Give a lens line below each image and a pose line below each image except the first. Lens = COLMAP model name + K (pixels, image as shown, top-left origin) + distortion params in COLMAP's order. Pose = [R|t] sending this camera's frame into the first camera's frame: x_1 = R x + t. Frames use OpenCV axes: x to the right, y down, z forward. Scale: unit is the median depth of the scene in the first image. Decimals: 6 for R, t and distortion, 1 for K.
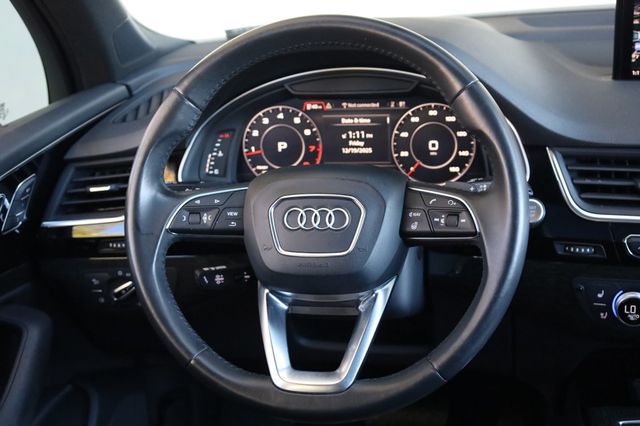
lens RADIAL K [[980.5, 0, 320.0], [0, 980.5, 213.0], [0, 0, 1]] dist [-0.003837, -0.000970]
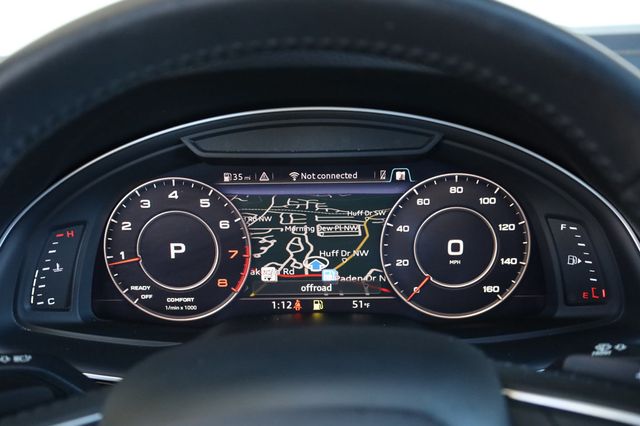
lens RADIAL K [[746.4, 0, 320.0], [0, 746.4, 213.0], [0, 0, 1]] dist [0.014182, 0.009719]
pose [[0.984284, -0.015147, 0.175942, -0.034475], [0.017703, 0.999759, -0.012964, -0.084893], [-0.175703, 0.015875, 0.984315, 0.598270]]
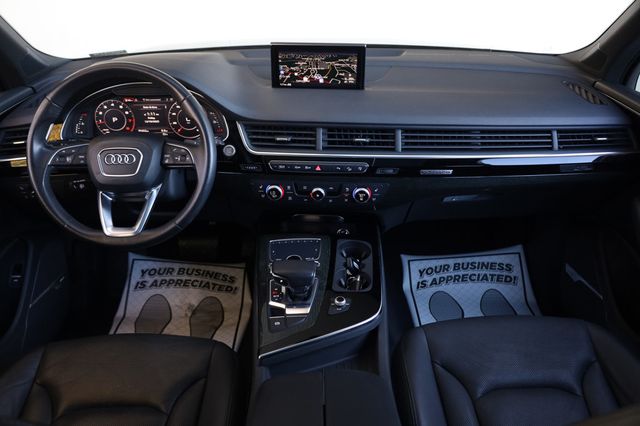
lens RADIAL K [[527.6, 0, 320.0], [0, 527.6, 213.0], [0, 0, 1]] dist [0.001818, -0.003843]
pose [[0.974138, -0.048981, 0.220579, 0.132644], [0.014291, 0.987622, 0.156198, -0.042545], [-0.225500, -0.149006, 0.962781, -0.206182]]
